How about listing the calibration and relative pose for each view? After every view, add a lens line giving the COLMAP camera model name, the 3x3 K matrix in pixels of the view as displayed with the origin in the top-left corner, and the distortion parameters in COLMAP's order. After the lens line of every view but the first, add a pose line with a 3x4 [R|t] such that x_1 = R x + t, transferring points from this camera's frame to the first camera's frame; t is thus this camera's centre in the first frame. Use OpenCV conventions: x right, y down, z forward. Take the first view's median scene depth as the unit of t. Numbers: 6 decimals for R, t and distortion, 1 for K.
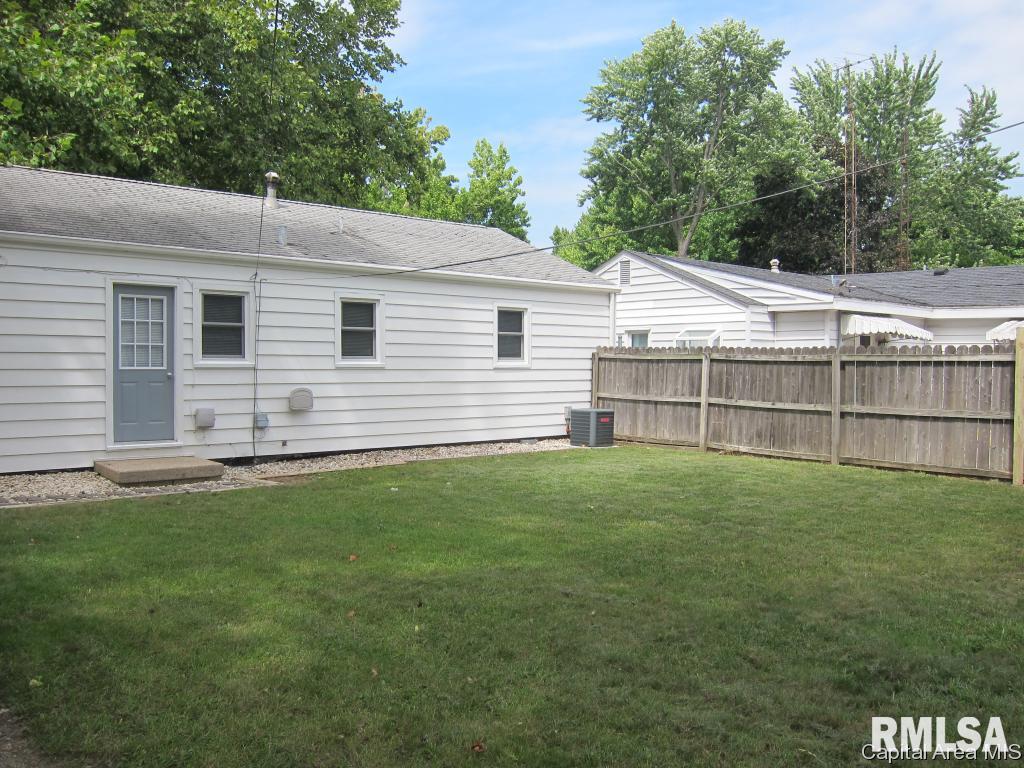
lens RADIAL K [[854.2, 0, 508.7], [0, 854.2, 385.5], [0, 0, 1]] dist [-0.054842, 0.011532]
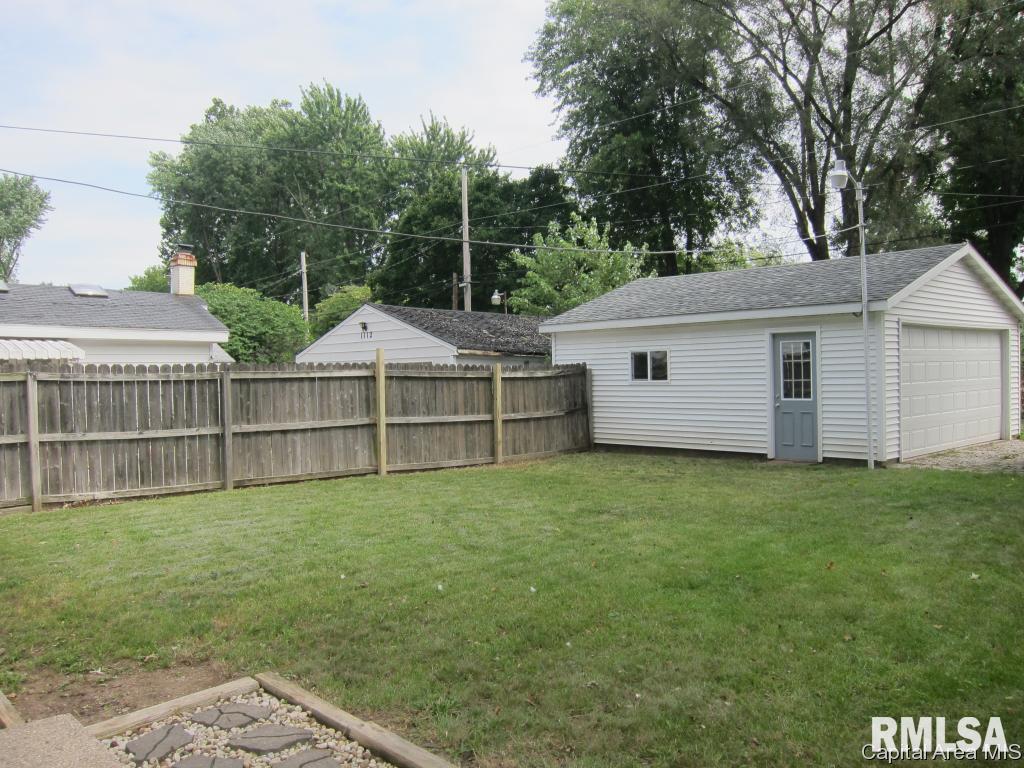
lens RADIAL K [[854.2, 0, 508.7], [0, 854.2, 385.5], [0, 0, 1]] dist [-0.054842, 0.011532]
pose [[-0.022740, -0.014730, 0.999633, -0.515354], [0.048430, 0.998701, 0.015818, -0.020046], [-0.998568, 0.048772, -0.021997, 0.659070]]
